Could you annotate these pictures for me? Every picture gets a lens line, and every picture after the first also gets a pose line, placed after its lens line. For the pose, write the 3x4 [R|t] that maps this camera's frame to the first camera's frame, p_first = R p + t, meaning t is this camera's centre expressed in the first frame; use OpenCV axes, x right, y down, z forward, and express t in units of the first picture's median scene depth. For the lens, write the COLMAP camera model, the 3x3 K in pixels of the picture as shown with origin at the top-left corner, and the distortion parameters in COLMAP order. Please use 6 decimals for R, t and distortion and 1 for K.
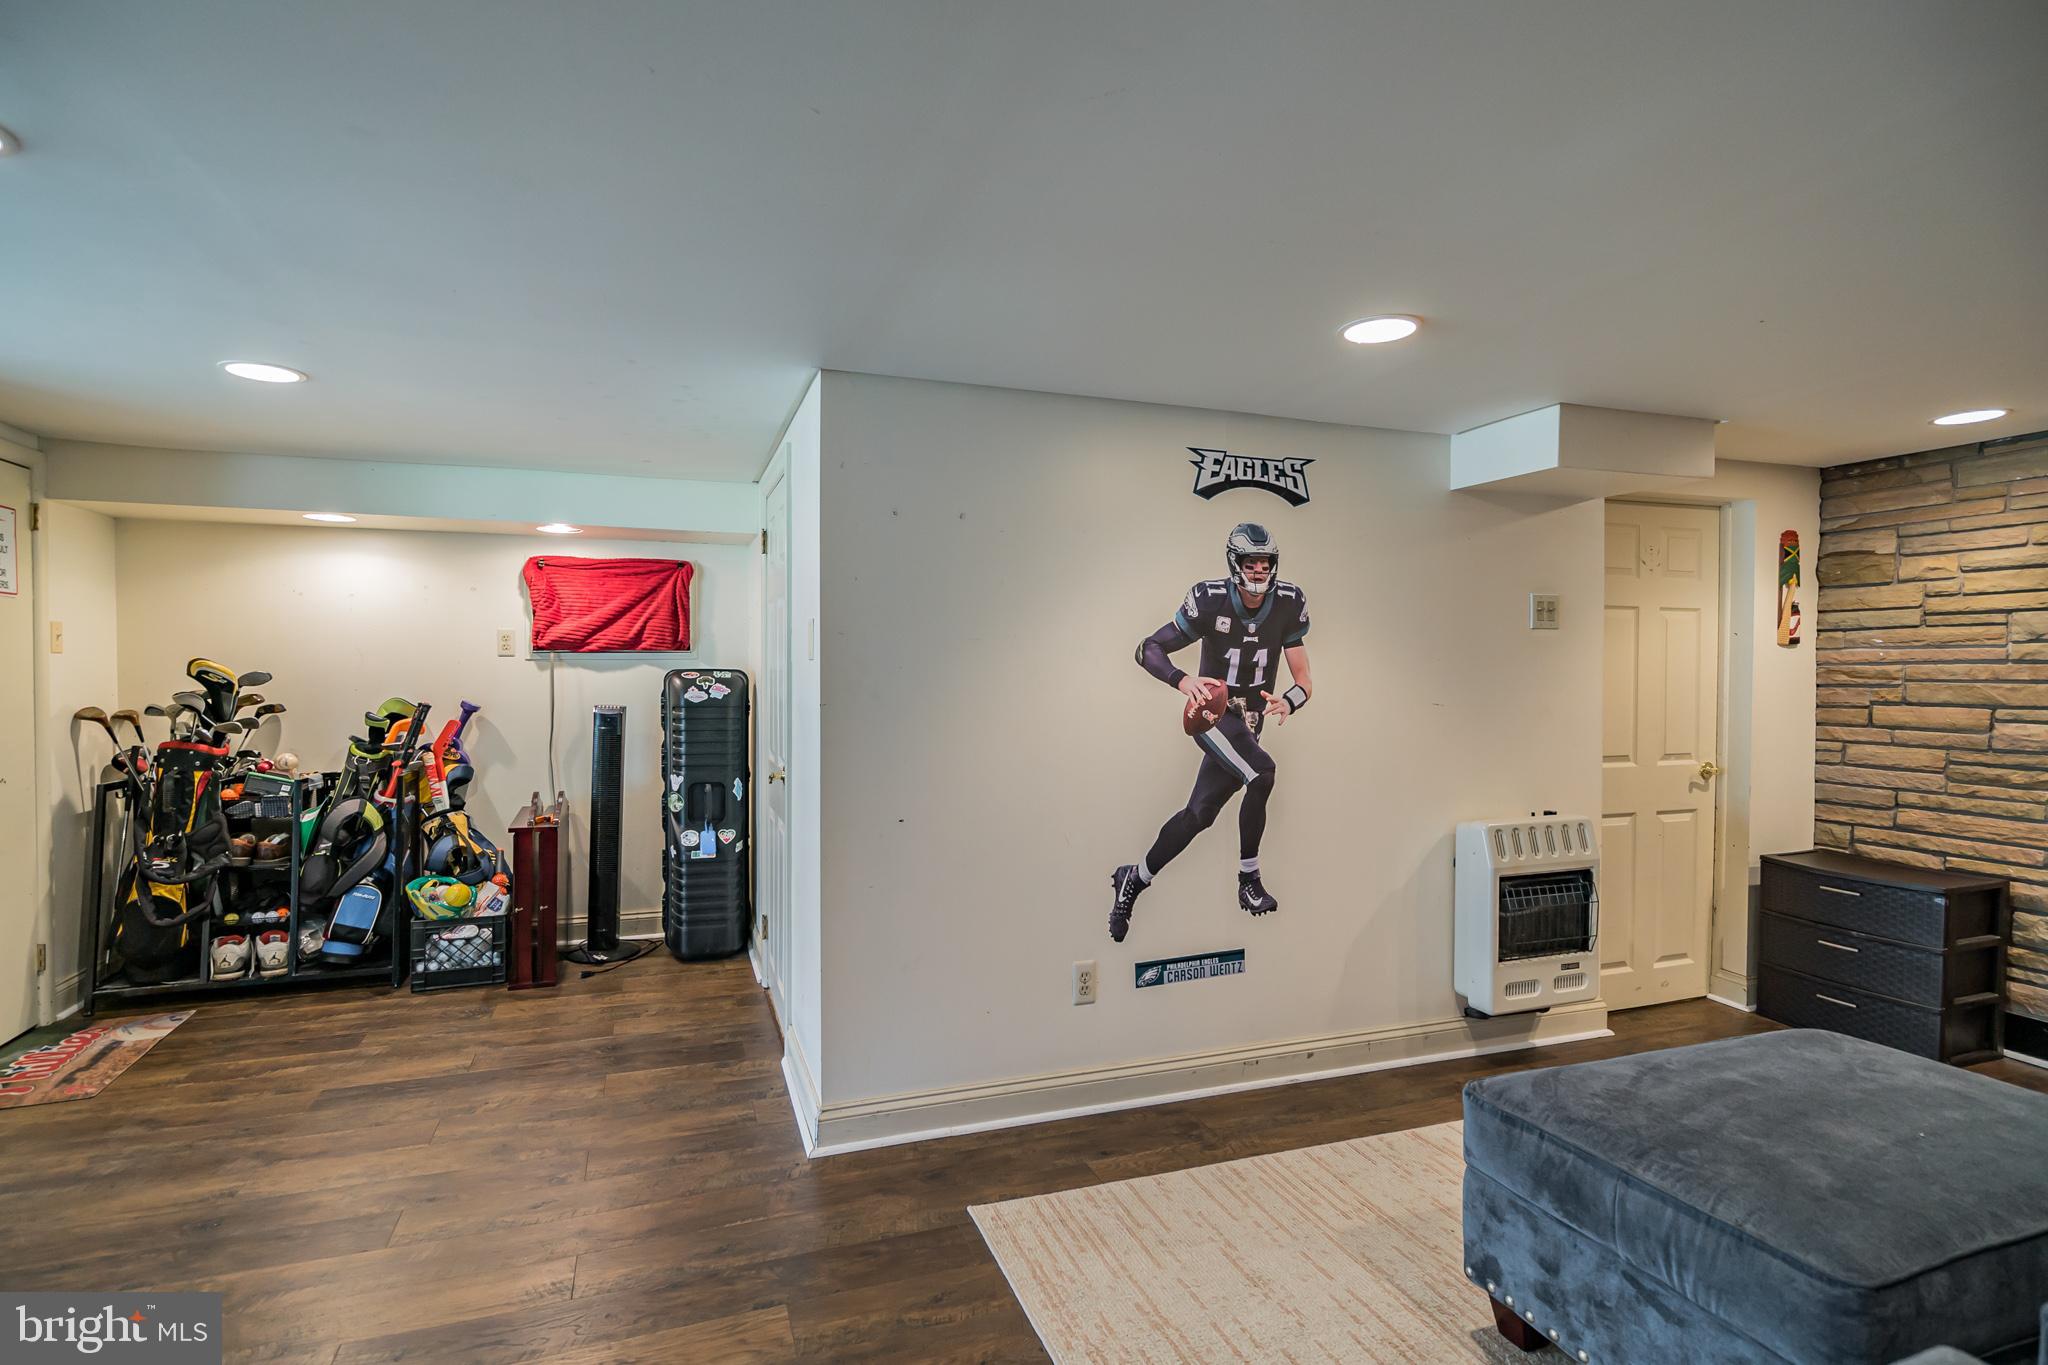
lens RADIAL K [[941.8, 0, 1025.3], [0, 941.8, 674.0], [0, 0, 1]] dist [-0.014058, 0.000329]
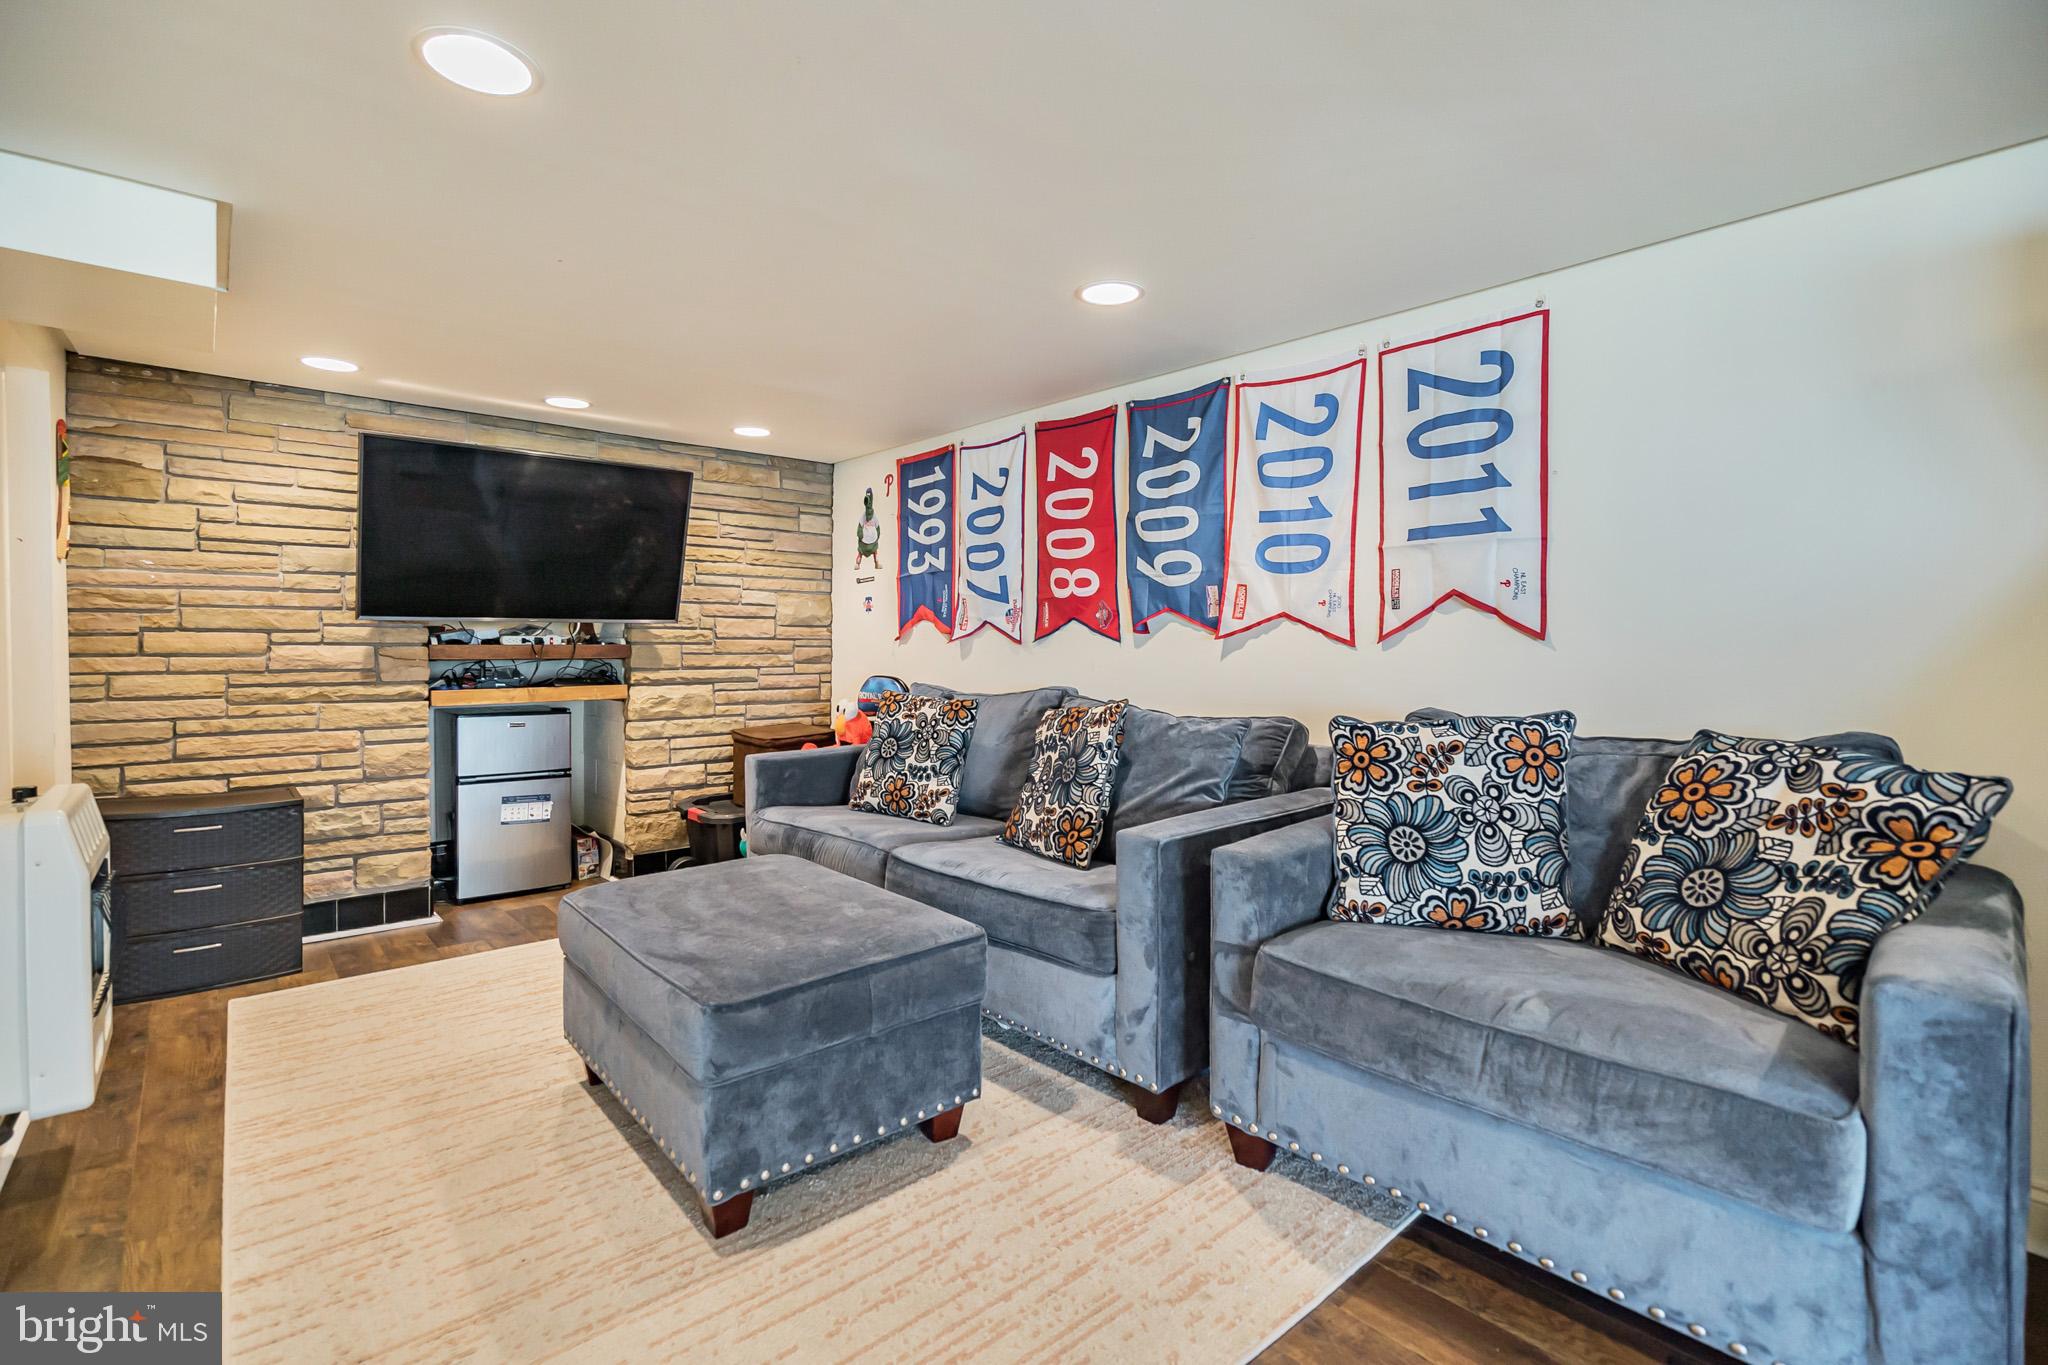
lens RADIAL K [[941.8, 0, 1007.6], [0, 941.8, 656.9], [0, 0, 1]] dist [-0.014058, 0.000329]
pose [[-0.359820, -0.021057, 0.932784, -0.260562], [-0.003689, 0.999770, 0.021146, 0.036503], [-0.933014, 0.004167, -0.359815, 0.546852]]
